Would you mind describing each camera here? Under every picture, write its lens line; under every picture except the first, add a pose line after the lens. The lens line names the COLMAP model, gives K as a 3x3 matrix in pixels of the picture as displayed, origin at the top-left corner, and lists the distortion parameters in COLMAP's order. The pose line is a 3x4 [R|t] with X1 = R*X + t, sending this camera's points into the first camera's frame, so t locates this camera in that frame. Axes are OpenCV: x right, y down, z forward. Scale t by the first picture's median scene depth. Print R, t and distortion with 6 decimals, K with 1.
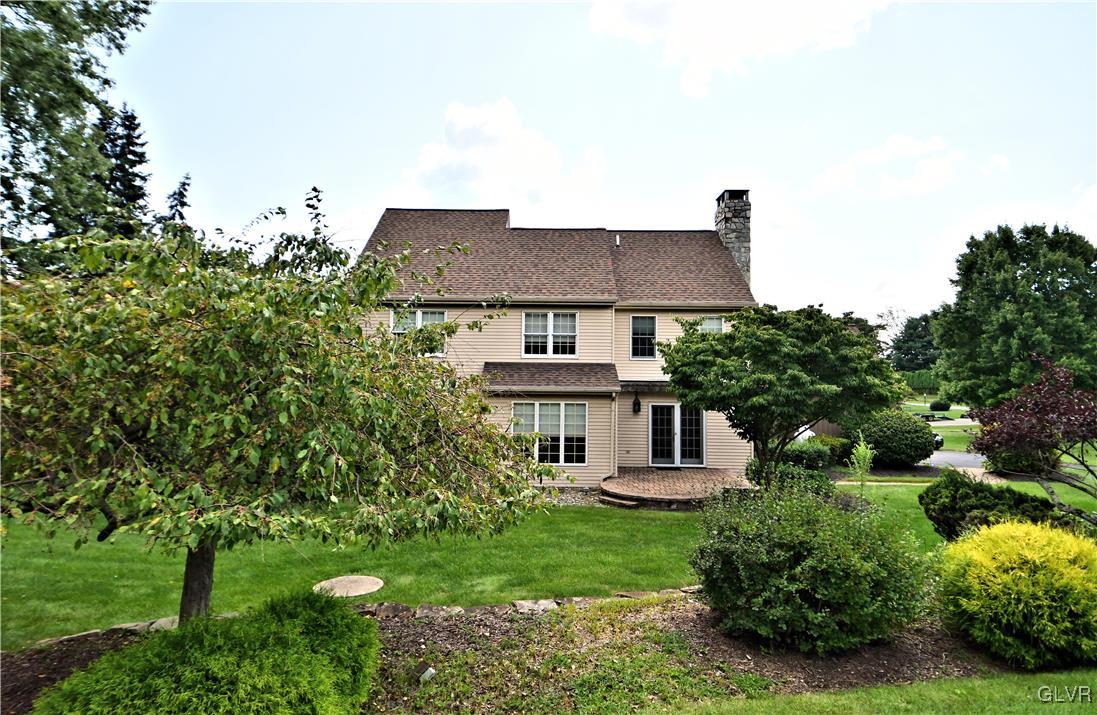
lens RADIAL K [[579.1, 0, 548.5], [0, 579.1, 357.5], [0, 0, 1]] dist [-0.040148, -0.000554]
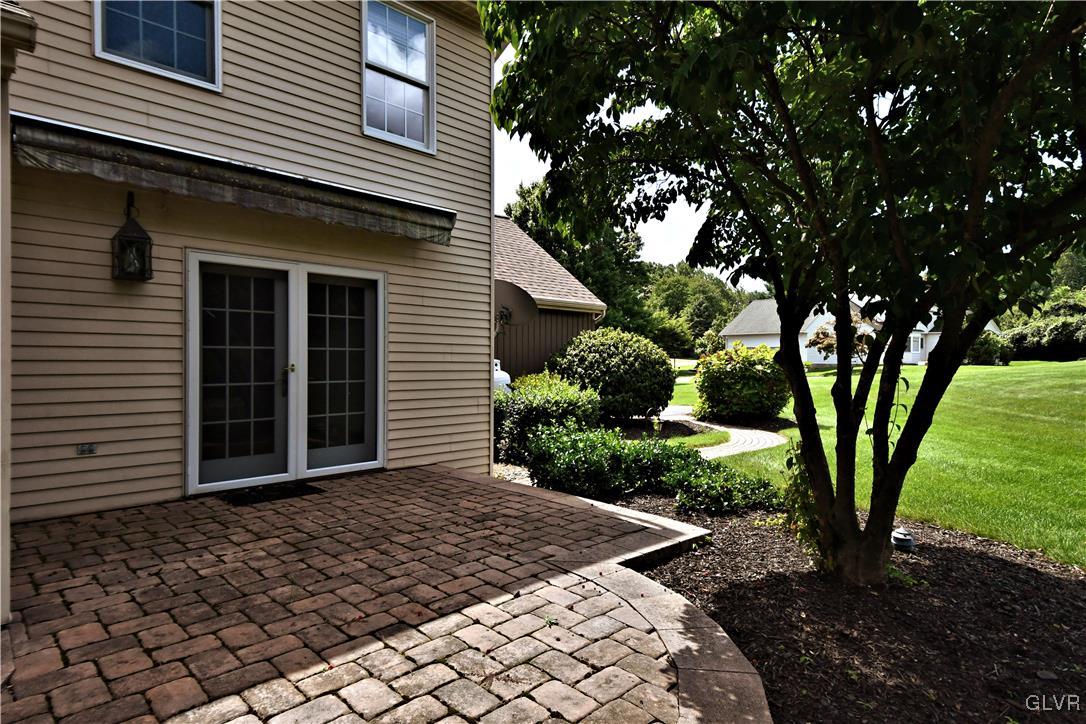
lens RADIAL K [[603.8, 0, 543.0], [0, 603.8, 362.0], [0, 0, 1]] dist [0.035675, 0.000313]
pose [[0.693704, -0.007934, 0.720217, 0.086480], [-0.018481, 0.999414, 0.028810, 0.117677], [-0.720023, -0.033296, 0.693151, 0.695597]]
